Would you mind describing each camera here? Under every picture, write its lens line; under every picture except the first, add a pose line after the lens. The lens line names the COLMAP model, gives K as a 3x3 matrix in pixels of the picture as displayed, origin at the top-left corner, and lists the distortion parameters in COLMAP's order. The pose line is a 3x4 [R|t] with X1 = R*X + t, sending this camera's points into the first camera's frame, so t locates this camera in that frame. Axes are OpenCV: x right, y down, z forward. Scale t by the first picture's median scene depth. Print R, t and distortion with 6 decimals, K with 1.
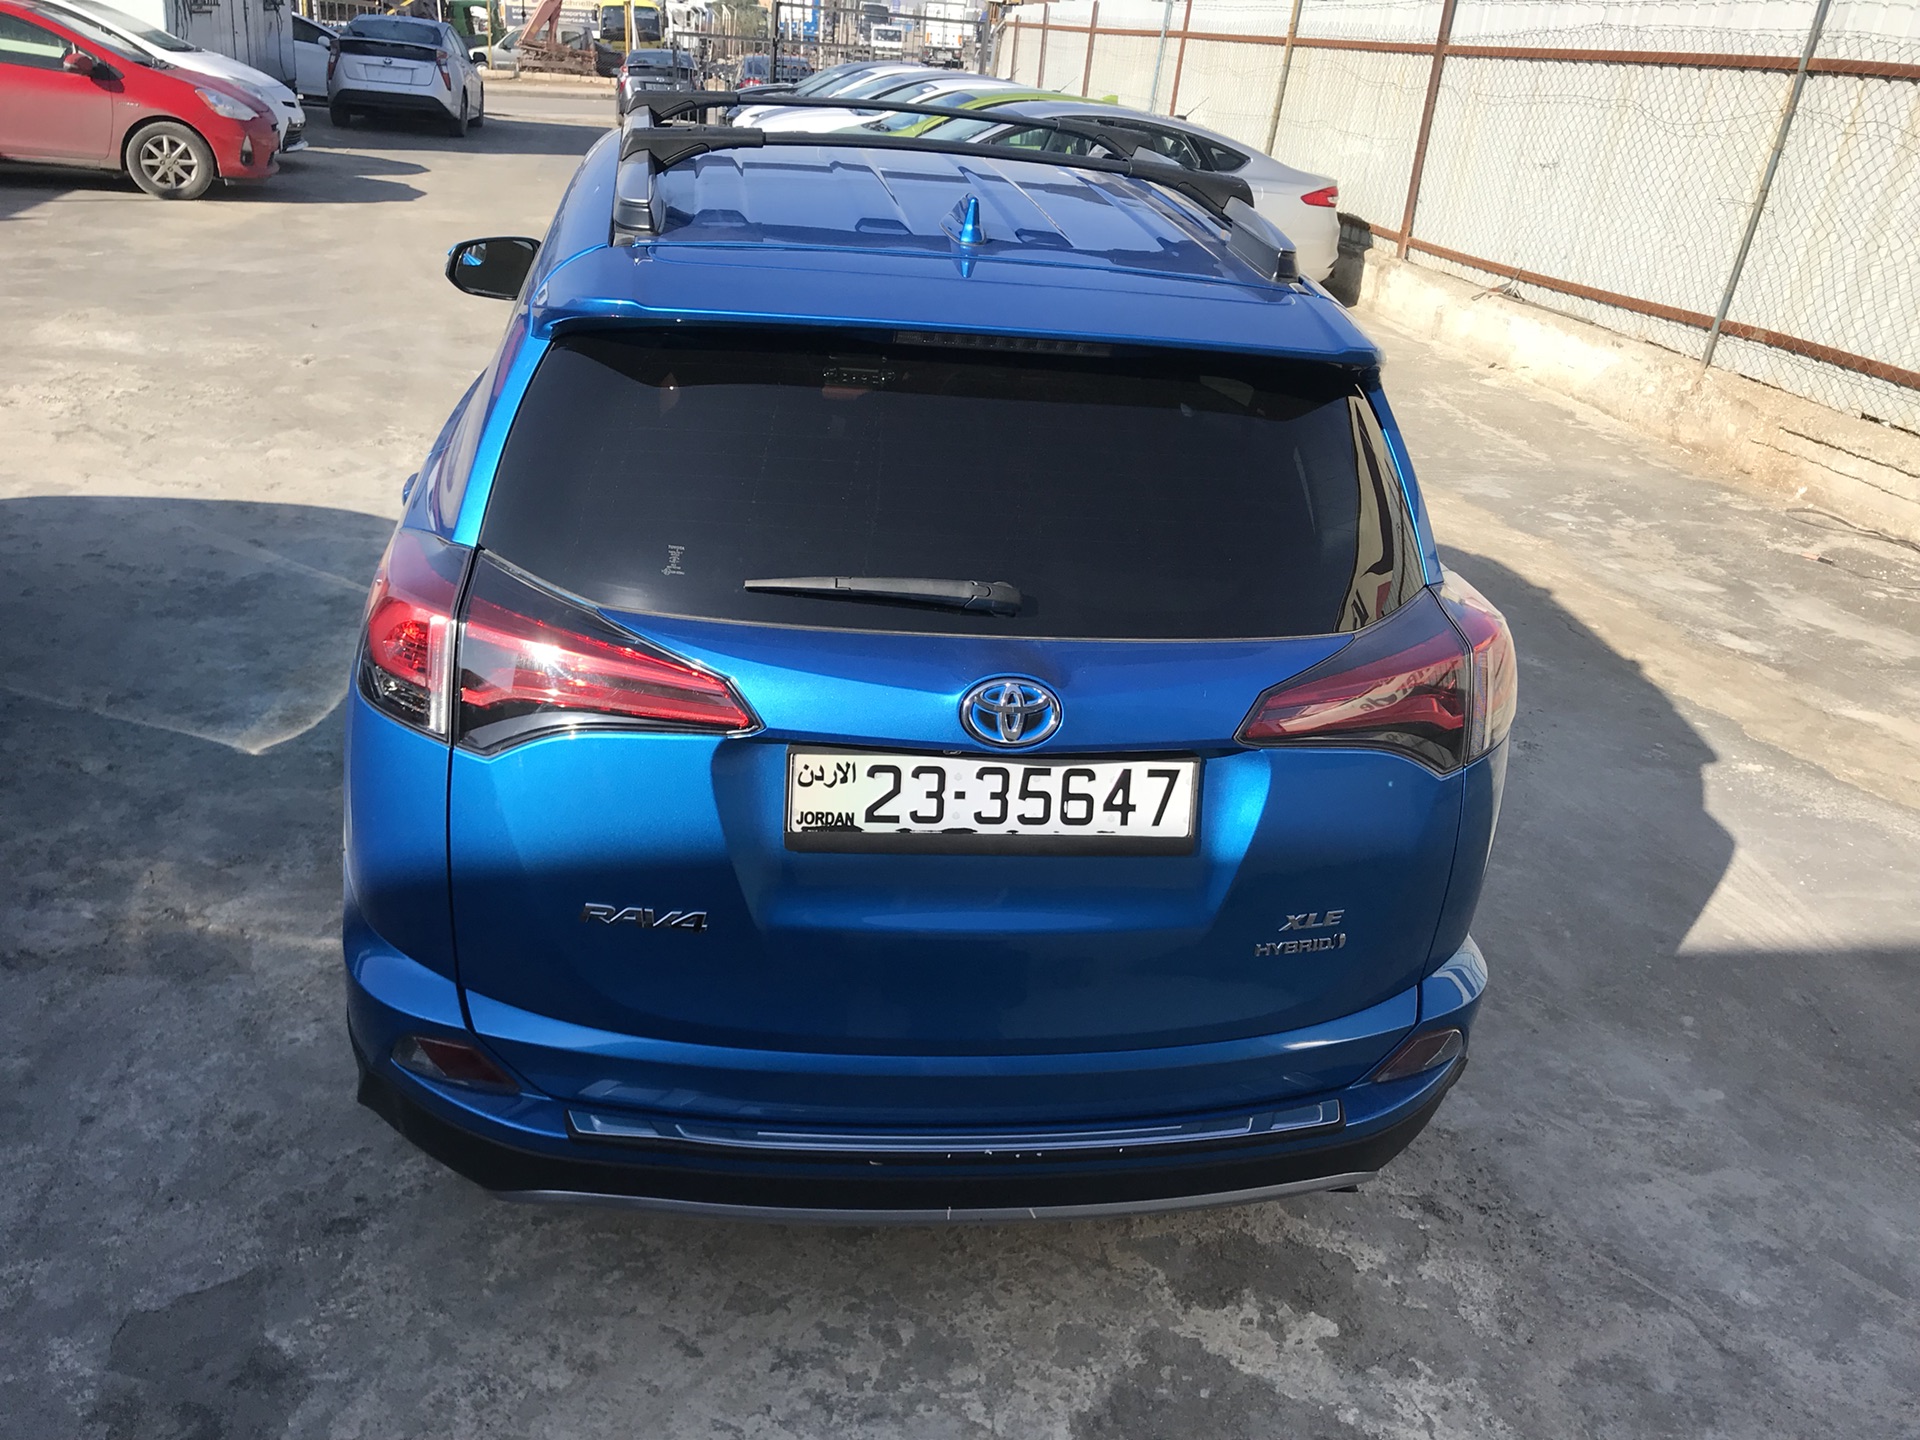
lens RADIAL K [[1547.6, 0, 960.0], [0, 1547.6, 720.0], [0, 0, 1]] dist [0.055862, -0.065317]
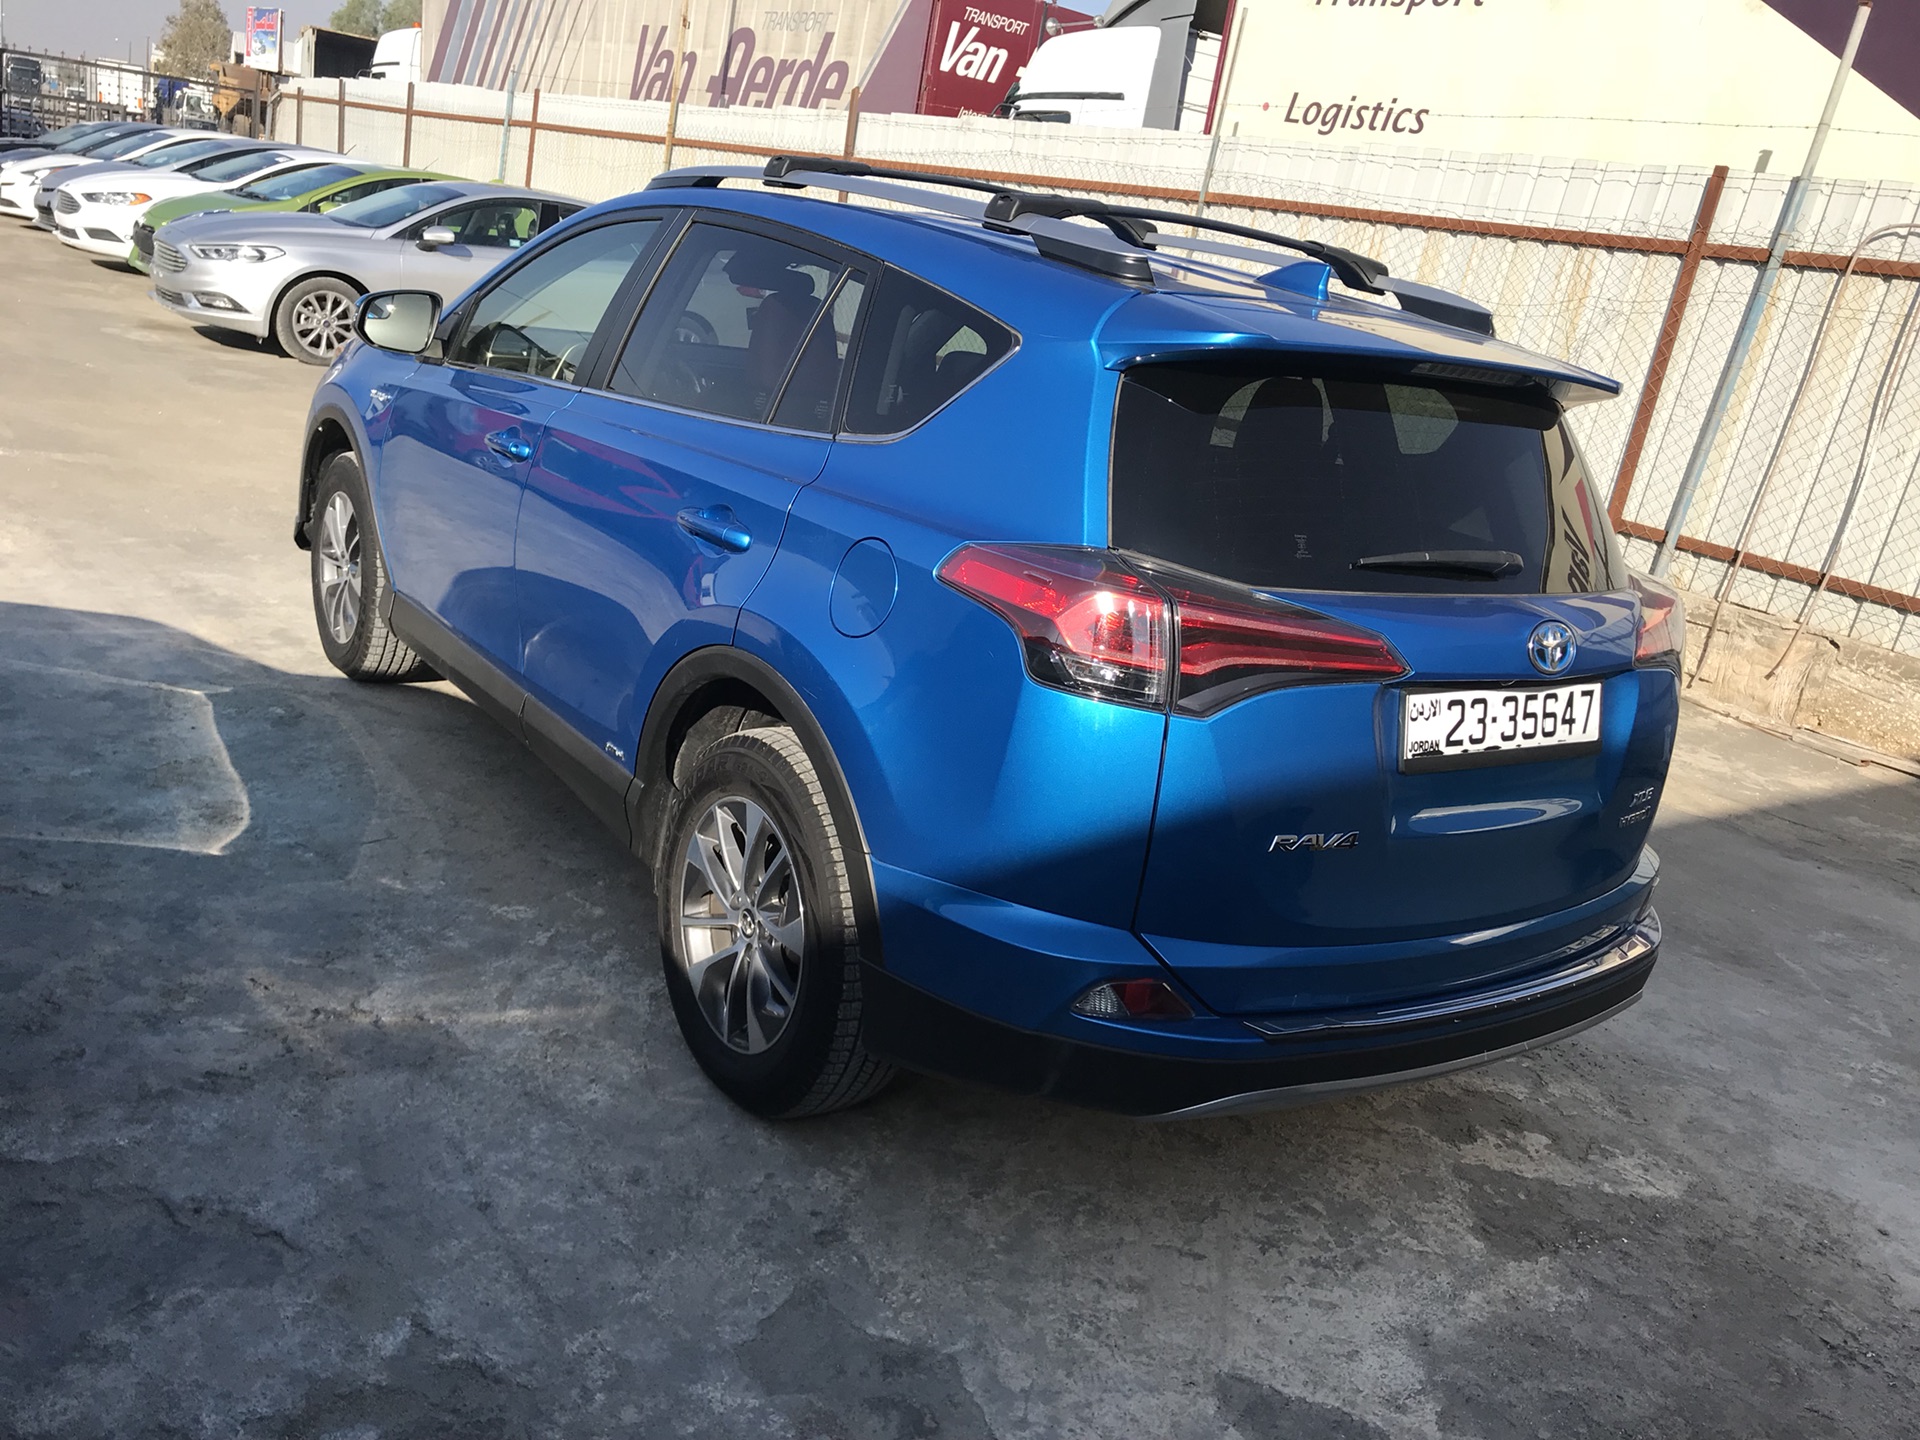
lens RADIAL K [[1555.6, 0, 960.0], [0, 1555.6, 720.0], [0, 0, 1]] dist [0.005164, 0.009084]
pose [[0.891652, -0.086196, 0.444441, -0.775795], [0.110319, 0.993483, -0.028647, 0.029595], [-0.439075, 0.074573, 0.895350, 0.030701]]
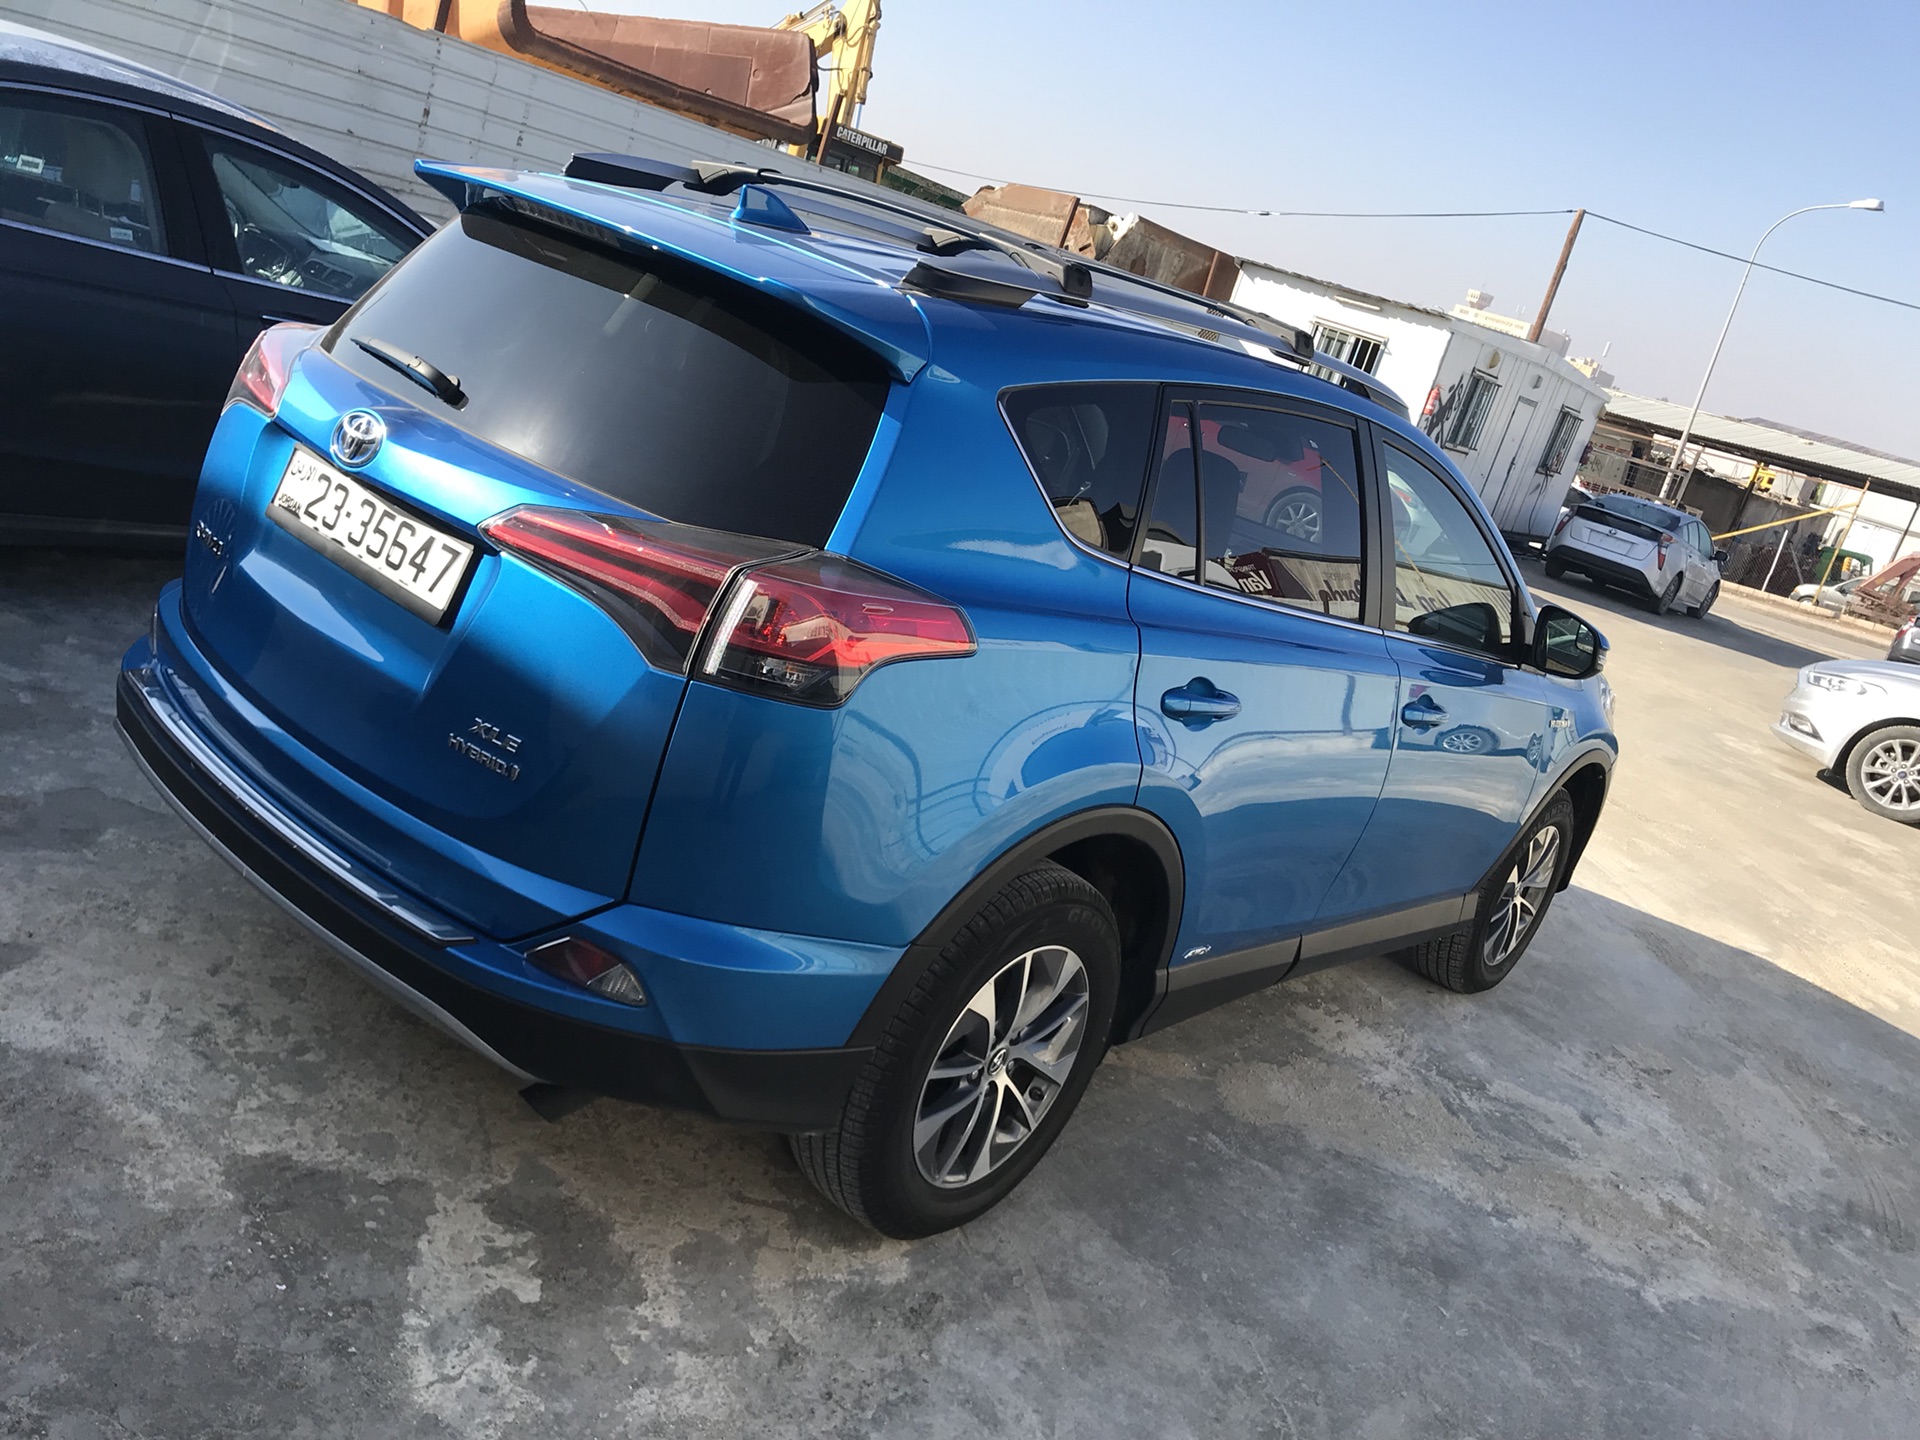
lens RADIAL K [[1556.0, 0, 960.4], [0, 1556.0, 734.3], [0, 0, 1]] dist [0.021727, 0.002082]
pose [[0.659657, 0.308239, -0.685449, 0.993906], [-0.493252, 0.865684, -0.085404, 0.052964], [0.567058, 0.394436, 0.723094, 0.352197]]
